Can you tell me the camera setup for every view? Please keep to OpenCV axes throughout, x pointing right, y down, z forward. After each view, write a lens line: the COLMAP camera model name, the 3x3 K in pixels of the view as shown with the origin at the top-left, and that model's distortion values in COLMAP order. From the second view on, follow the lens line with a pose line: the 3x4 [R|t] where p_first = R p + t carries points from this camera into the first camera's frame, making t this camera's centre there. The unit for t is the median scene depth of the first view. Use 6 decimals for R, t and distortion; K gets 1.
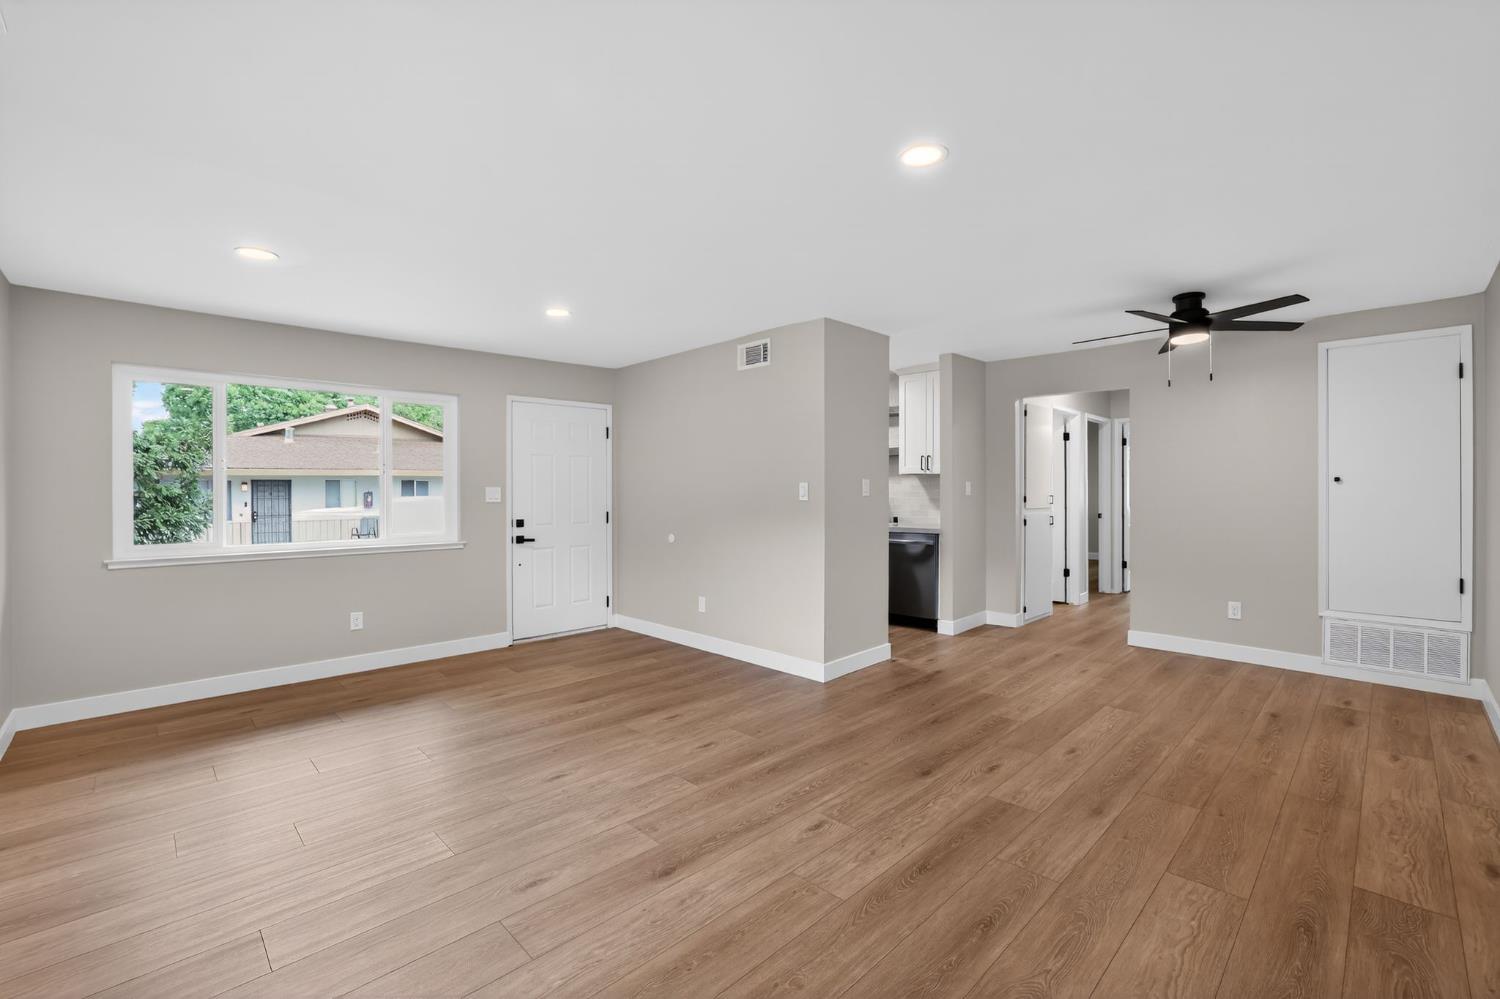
lens RADIAL K [[653.1, 0, 761.6], [0, 653.1, 491.9], [0, 0, 1]] dist [-0.034970, 0.009356]
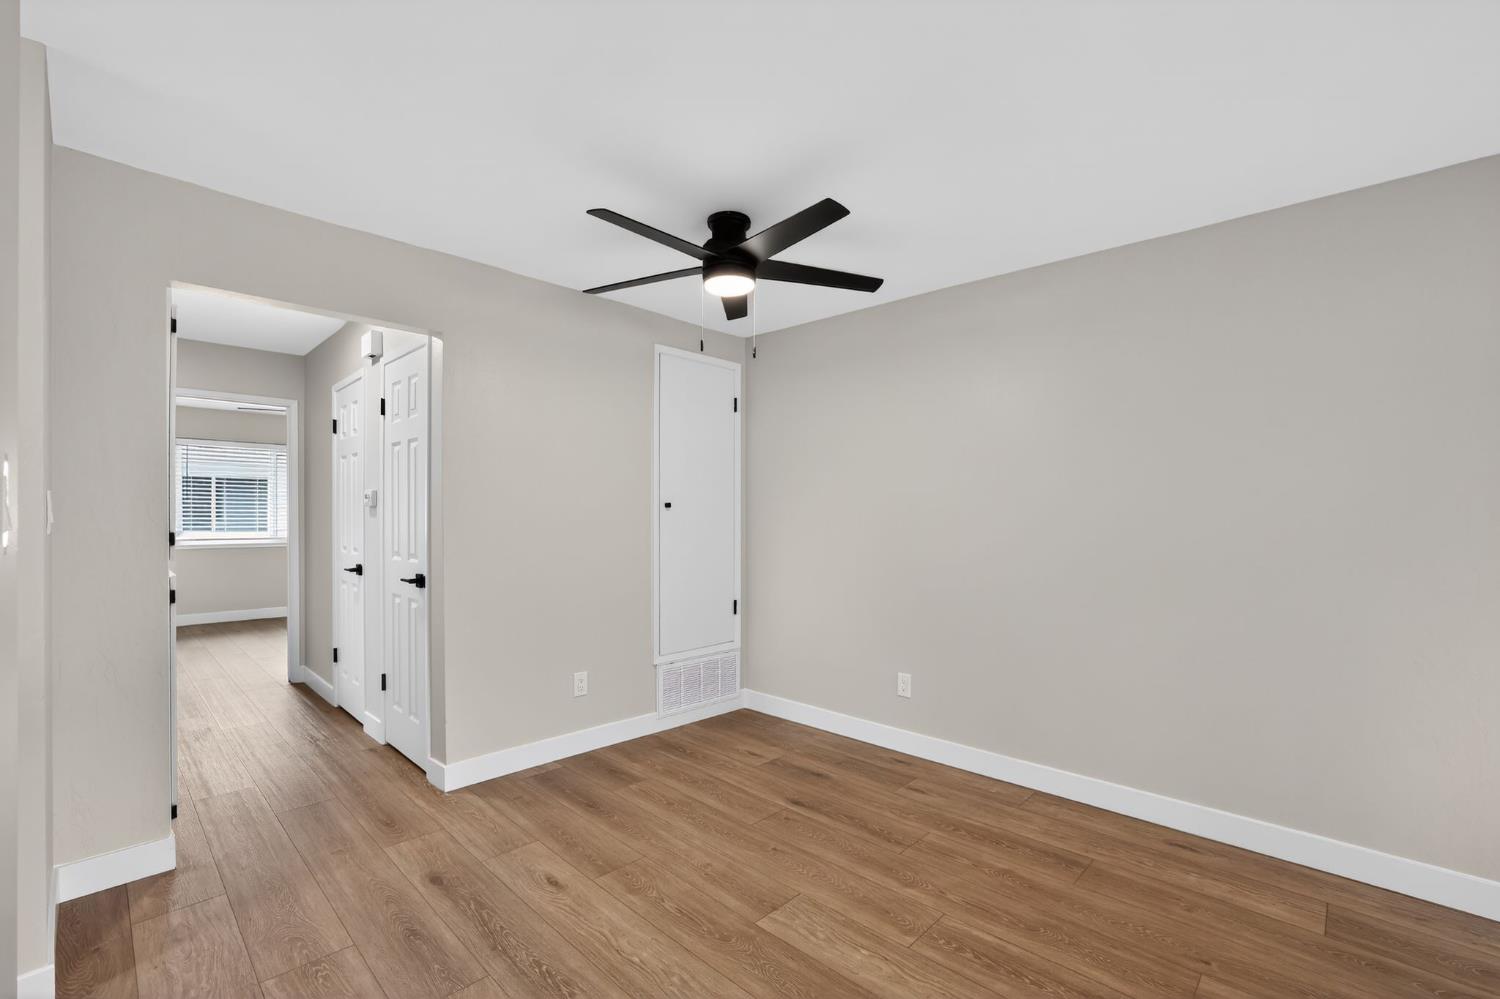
lens RADIAL K [[653.1, 0, 754.9], [0, 653.1, 505.8], [0, 0, 1]] dist [-0.034970, 0.009356]
pose [[-0.022873, 0.014499, 0.999633, -0.007046], [0.002645, 0.999892, -0.014442, -0.007307], [-0.999735, 0.002314, -0.022909, 1.041707]]
